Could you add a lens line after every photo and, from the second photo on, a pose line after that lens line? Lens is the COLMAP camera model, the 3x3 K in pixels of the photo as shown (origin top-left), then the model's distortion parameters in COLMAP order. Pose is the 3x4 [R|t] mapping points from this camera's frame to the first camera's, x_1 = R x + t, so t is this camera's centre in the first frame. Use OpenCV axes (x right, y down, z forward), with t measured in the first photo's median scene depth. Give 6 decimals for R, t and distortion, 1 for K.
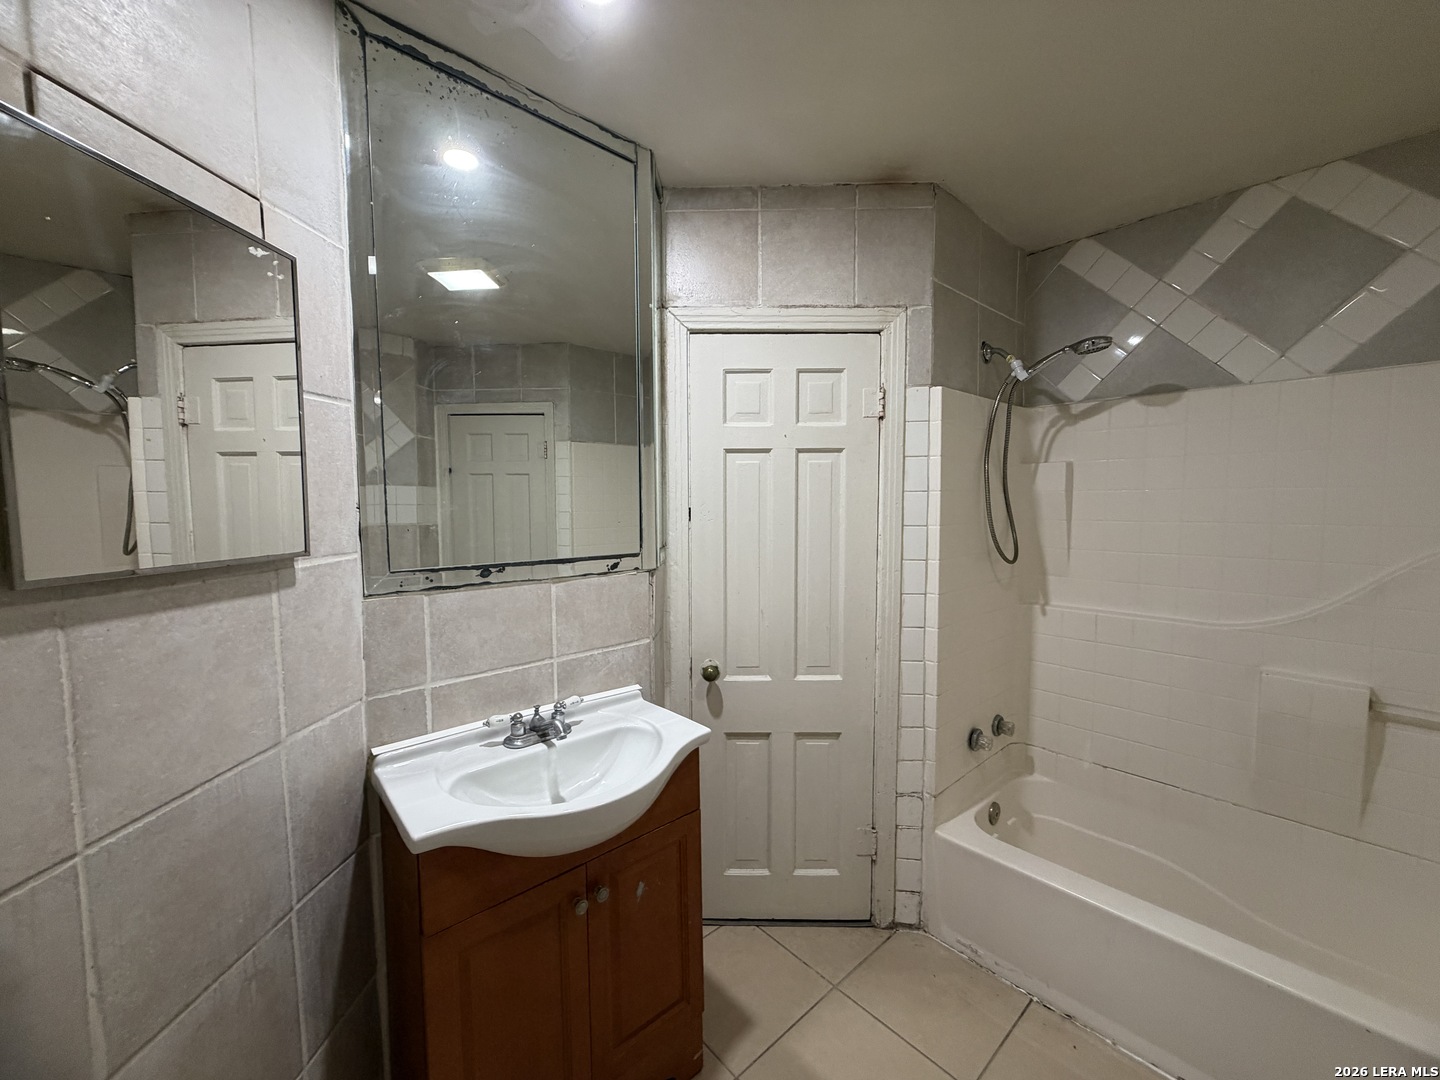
lens RADIAL K [[572.4, 0, 715.7], [0, 572.4, 537.4], [0, 0, 1]] dist [-0.001559, -0.000528]
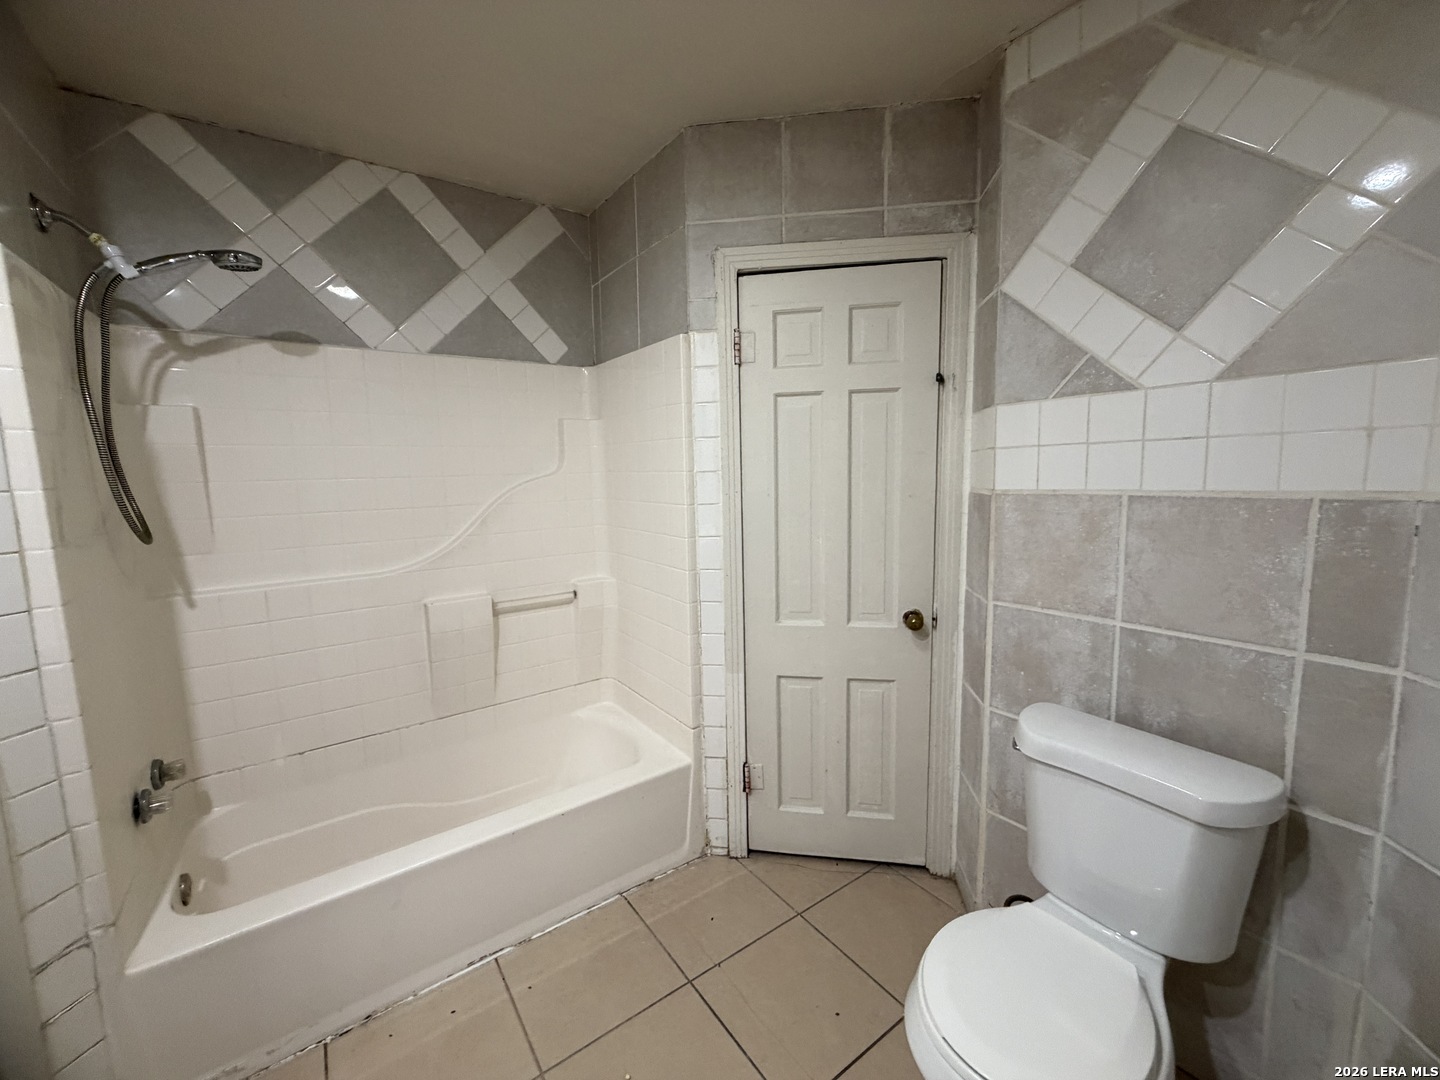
lens RADIAL K [[572.4, 0, 715.7], [0, 572.4, 537.4], [0, 0, 1]] dist [-0.001559, -0.000528]
pose [[0.105028, -0.117728, 0.987476, -0.105258], [0.081910, 0.990618, 0.109390, 0.018312], [-0.991090, 0.069396, 0.113685, 0.227312]]
